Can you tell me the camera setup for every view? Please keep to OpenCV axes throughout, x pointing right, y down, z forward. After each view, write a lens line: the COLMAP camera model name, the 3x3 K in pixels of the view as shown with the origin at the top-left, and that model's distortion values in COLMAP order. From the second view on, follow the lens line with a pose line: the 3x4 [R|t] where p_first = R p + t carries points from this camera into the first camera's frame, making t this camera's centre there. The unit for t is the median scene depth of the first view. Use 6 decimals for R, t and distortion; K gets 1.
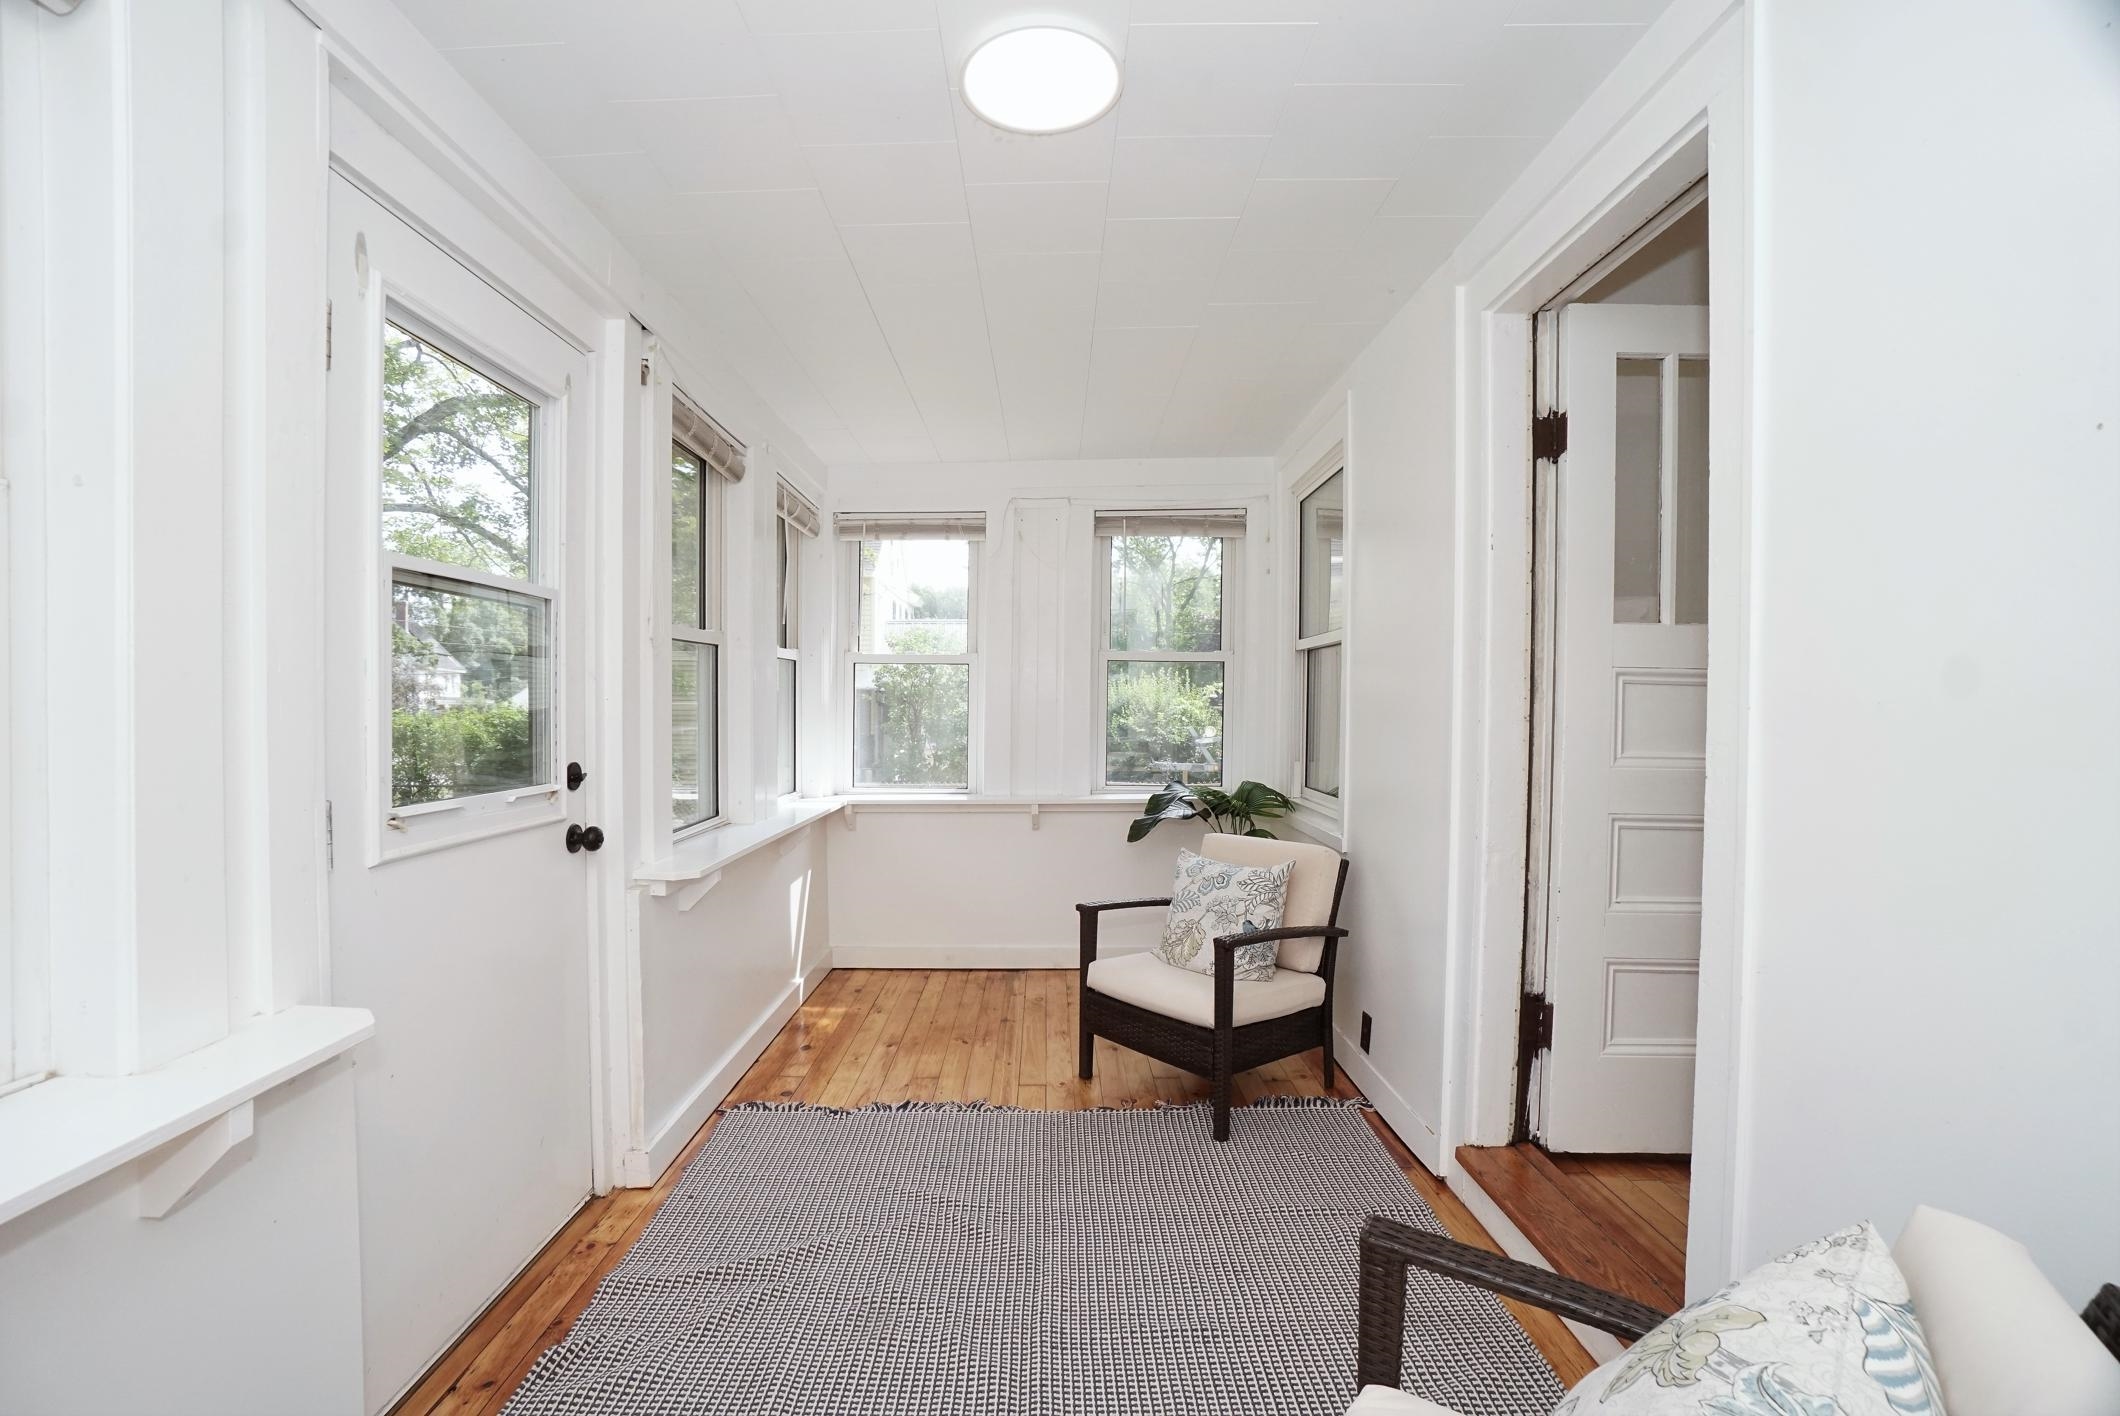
lens RADIAL K [[936.5, 0, 1036.5], [0, 936.5, 710.8], [0, 0, 1]] dist [-0.062228, 0.024080]
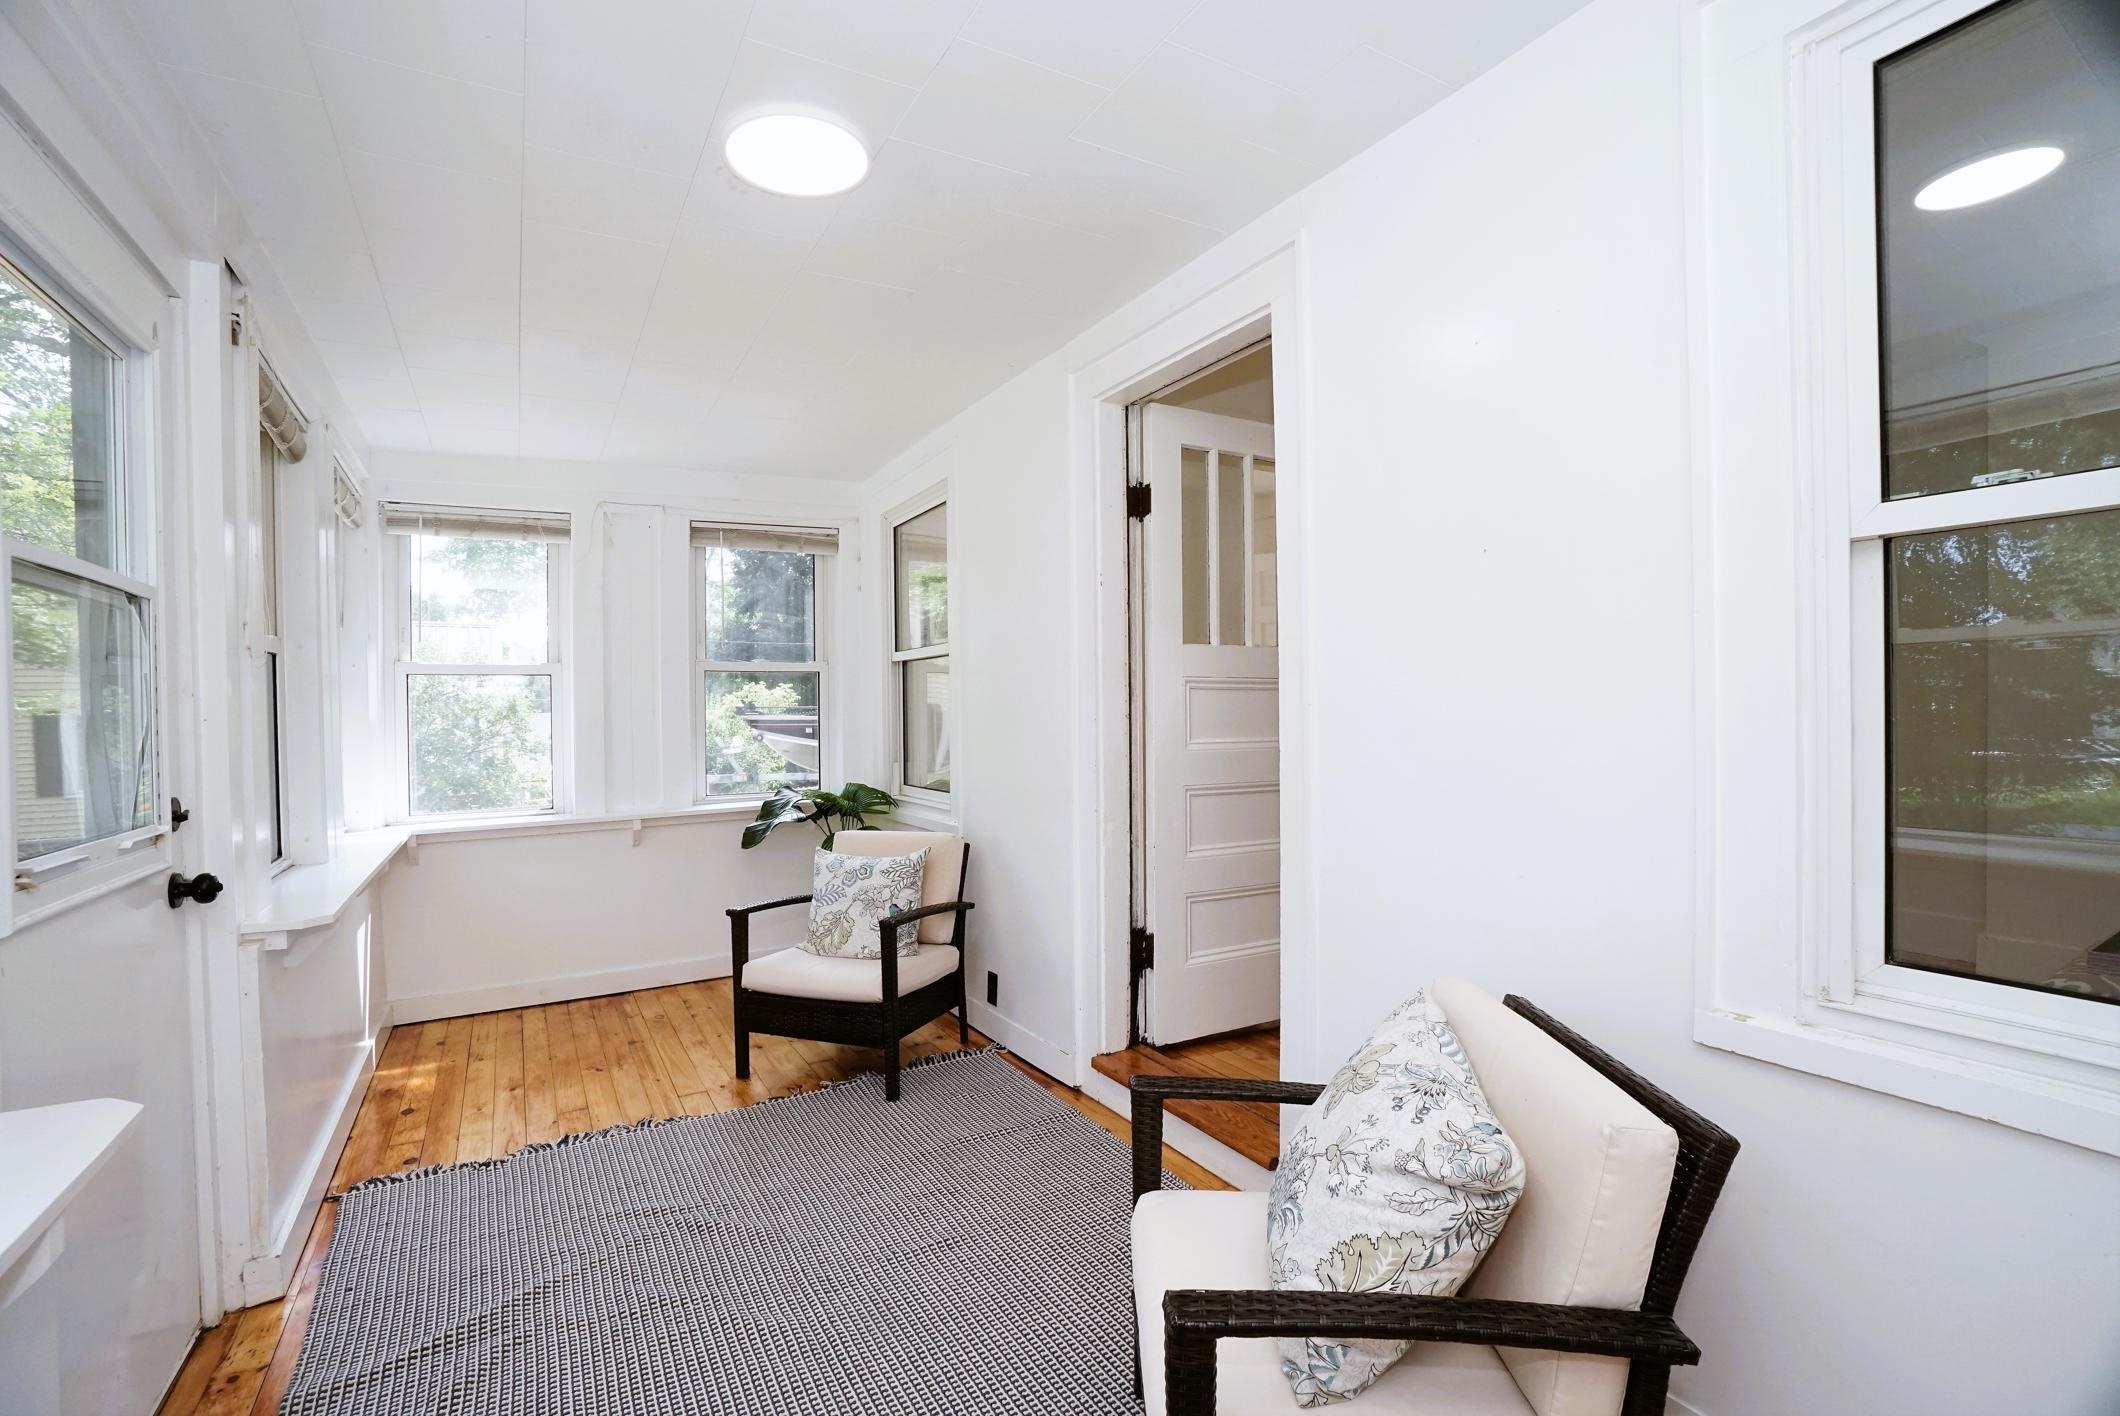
lens RADIAL K [[936.5, 0, 1036.5], [0, 936.5, 710.8], [0, 0, 1]] dist [-0.062228, 0.024080]
pose [[0.866947, -0.020838, 0.497964, -0.174889], [0.025339, 0.999676, -0.002281, -0.000036], [-0.497756, 0.014595, 0.867195, -0.058648]]
